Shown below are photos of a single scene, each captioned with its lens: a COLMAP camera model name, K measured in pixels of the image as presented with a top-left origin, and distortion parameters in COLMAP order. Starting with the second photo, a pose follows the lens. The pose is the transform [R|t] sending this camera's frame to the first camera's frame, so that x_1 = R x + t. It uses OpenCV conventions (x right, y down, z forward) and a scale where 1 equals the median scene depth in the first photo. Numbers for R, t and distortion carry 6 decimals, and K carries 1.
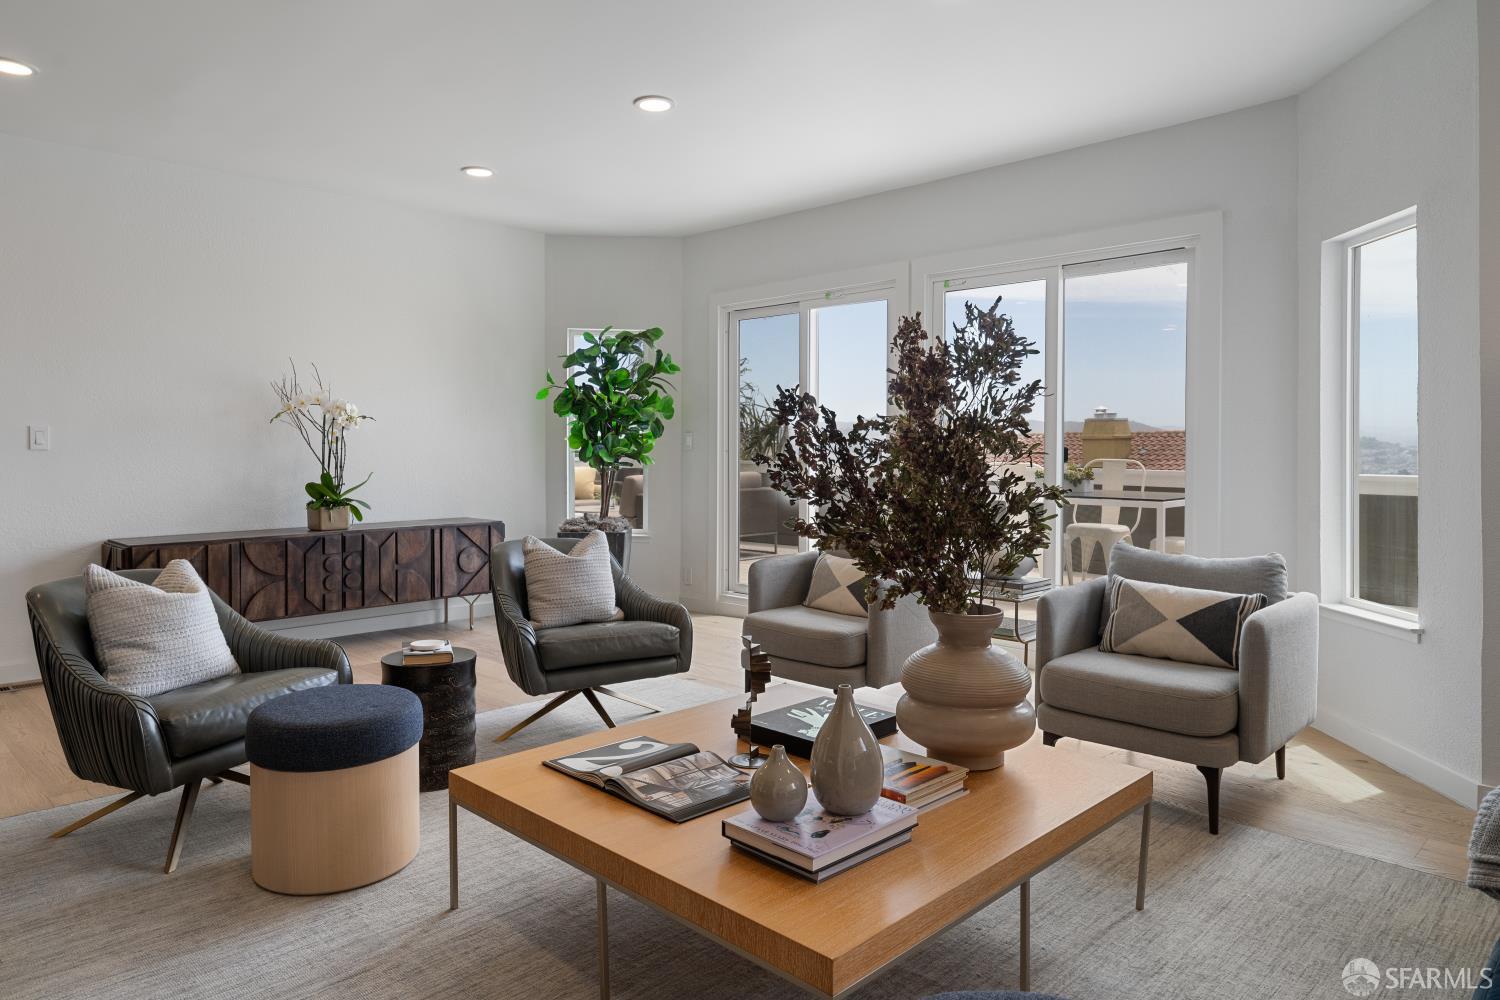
lens RADIAL K [[971.3, 0, 749.5], [0, 971.3, 449.9], [0, 0, 1]] dist [0.008855, 0.001651]
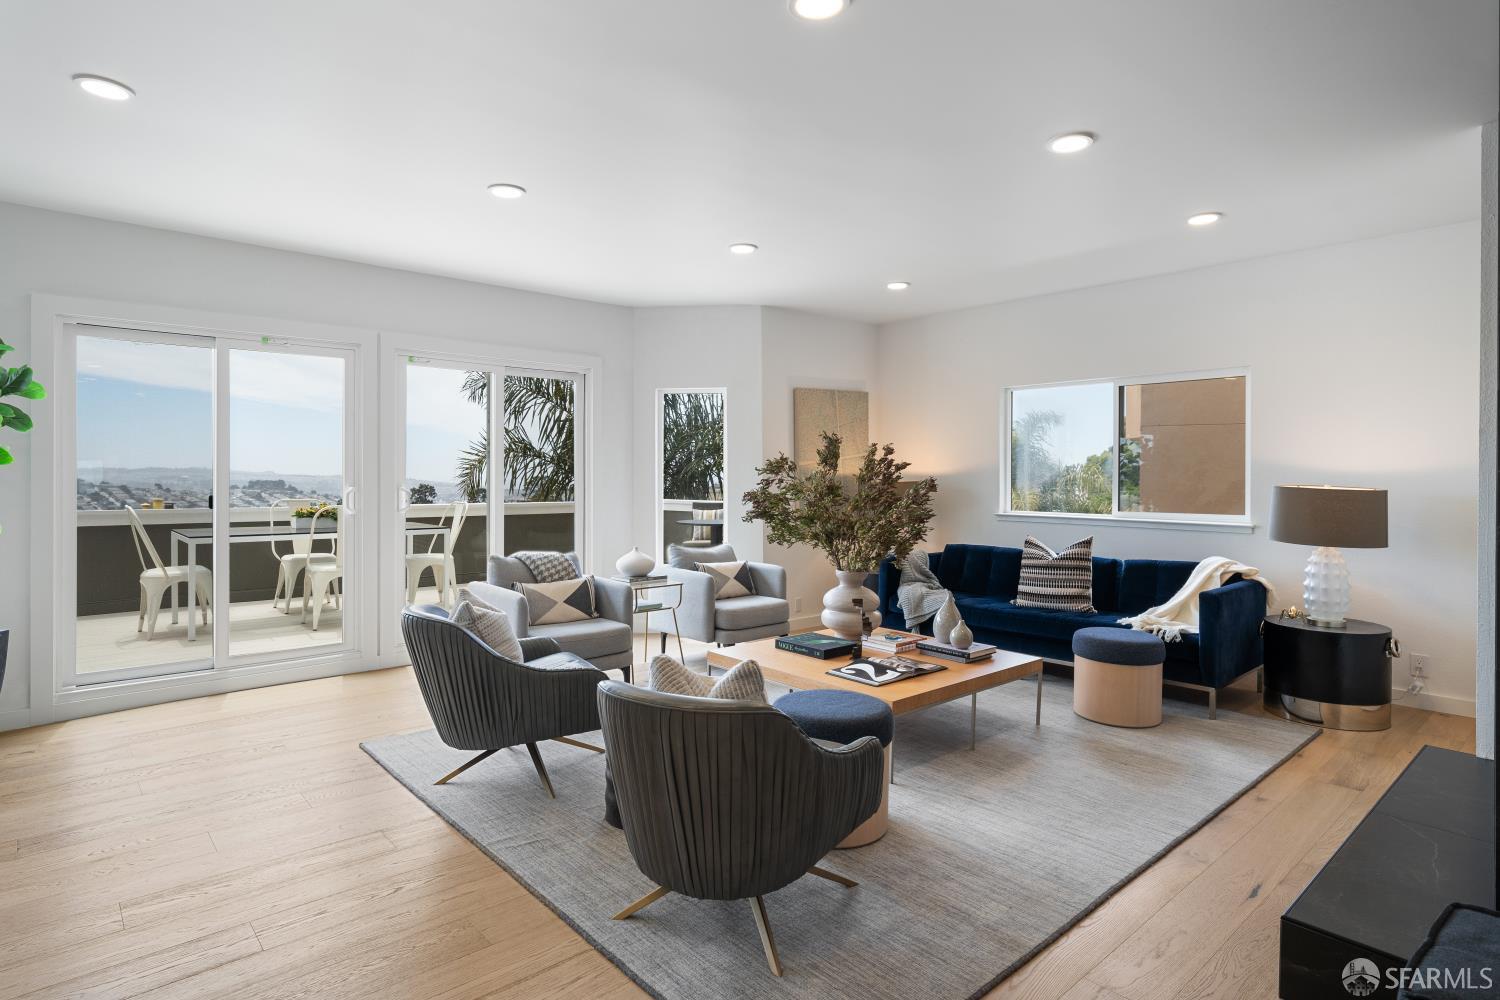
lens RADIAL K [[790.5, 0, 751.2], [0, 790.5, 480.6], [0, 0, 1]] dist [-0.000228, -0.000108]
pose [[0.060649, -0.005681, 0.998143, -0.929811], [0.000470, 0.999984, 0.005663, -0.031719], [-0.998159, 0.000125, 0.060651, 0.644848]]
